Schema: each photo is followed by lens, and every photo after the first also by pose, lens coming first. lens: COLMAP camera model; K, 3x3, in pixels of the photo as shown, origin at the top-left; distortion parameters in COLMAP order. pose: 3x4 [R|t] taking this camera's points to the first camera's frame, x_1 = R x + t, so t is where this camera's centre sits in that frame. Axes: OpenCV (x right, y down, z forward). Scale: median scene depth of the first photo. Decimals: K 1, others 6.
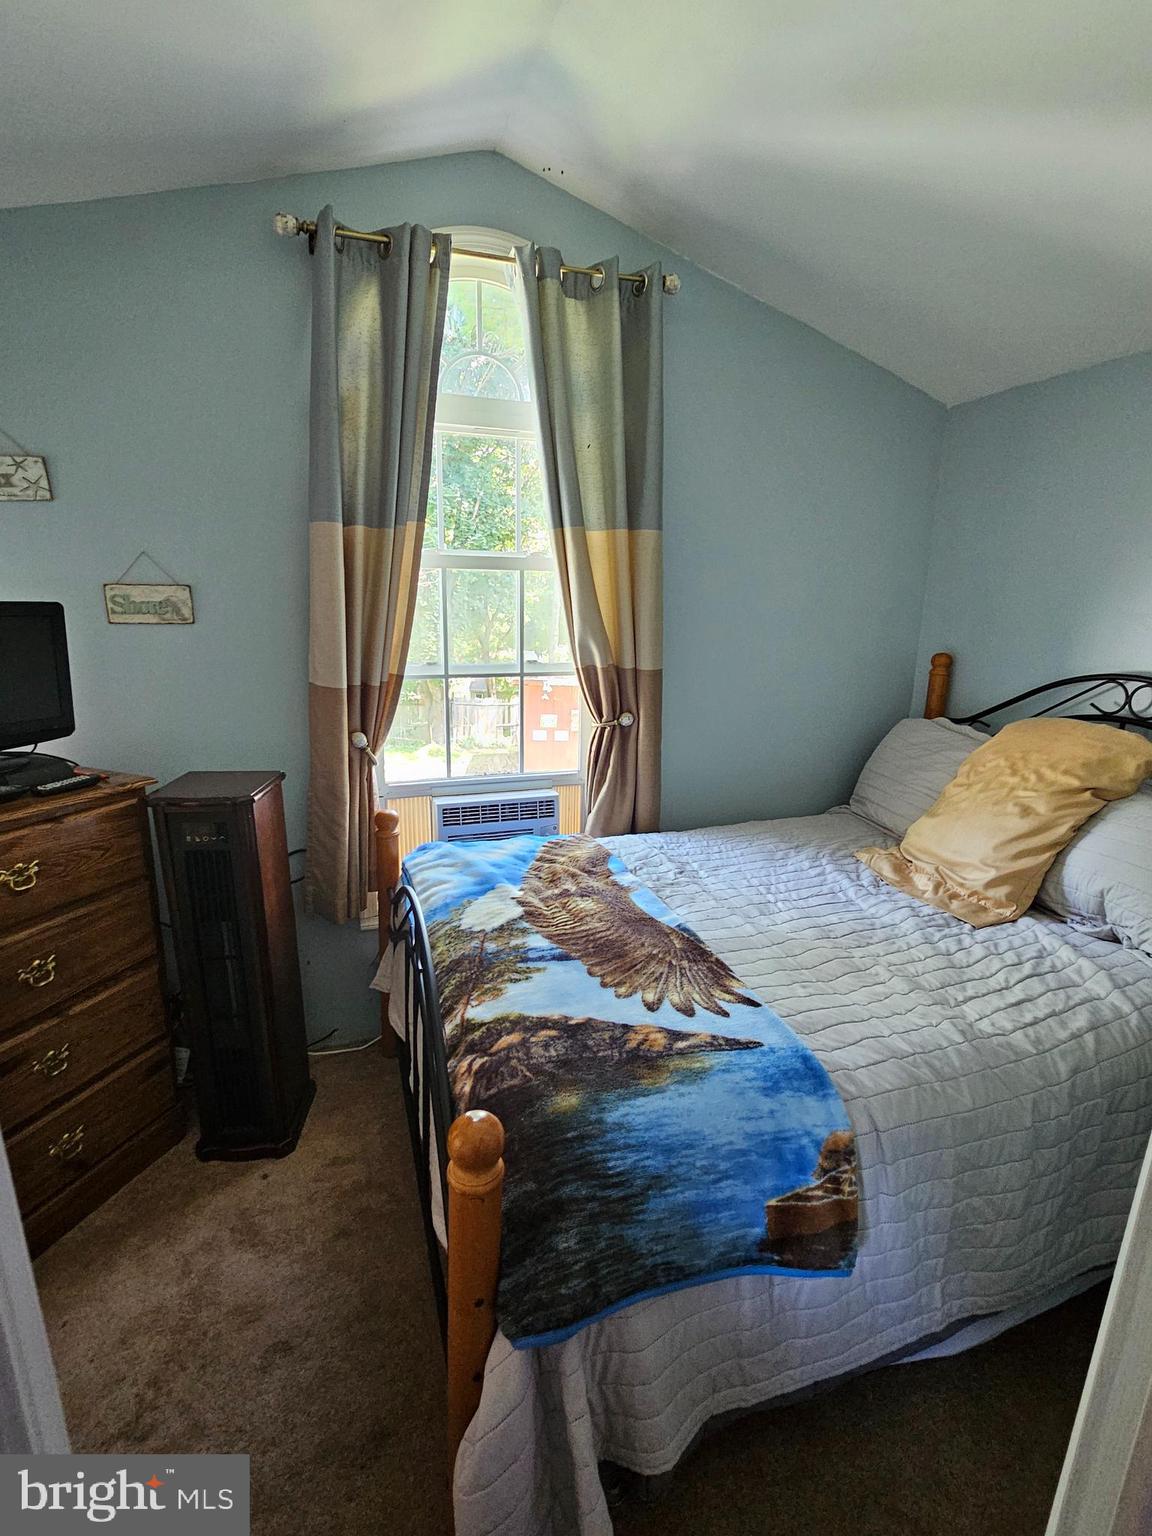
lens RADIAL K [[726.5, 0, 576.0], [0, 726.5, 768.0], [0, 0, 1]] dist [-0.001114, -0.000068]
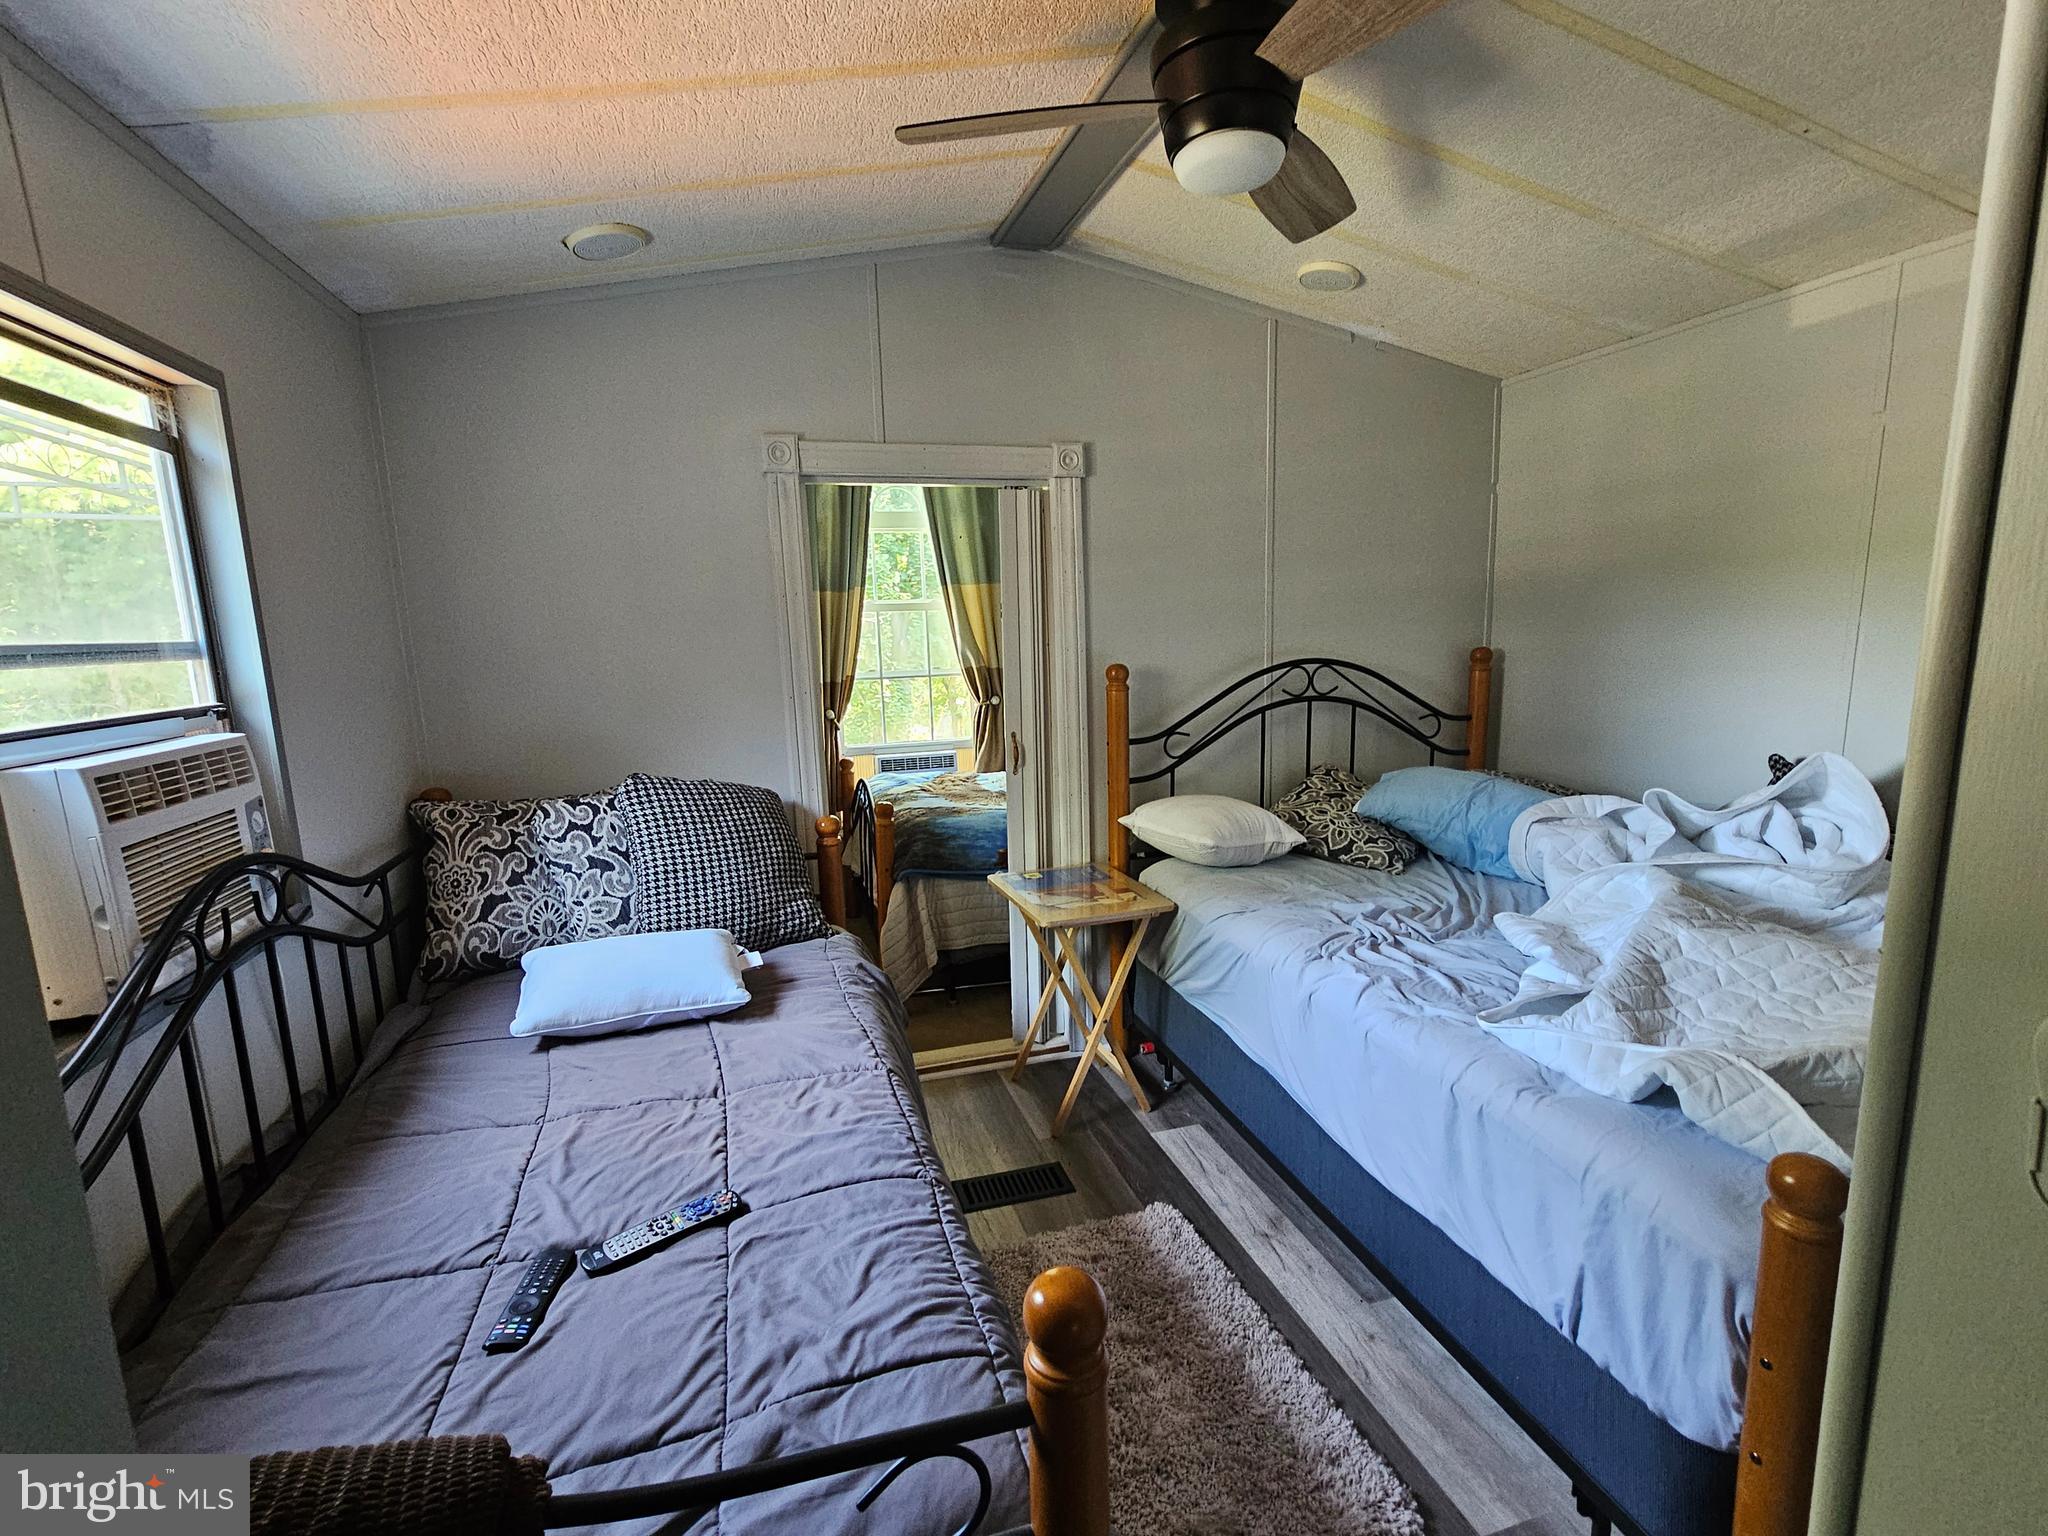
lens RADIAL K [[968.6, 0, 1024.0], [0, 968.6, 768.0], [0, 0, 1]] dist [-0.001114, -0.000068]
pose [[0.997528, -0.041474, -0.056730, 0.265441], [0.036401, 0.995481, -0.087704, 0.288161], [0.060112, 0.085422, 0.994530, -1.161736]]
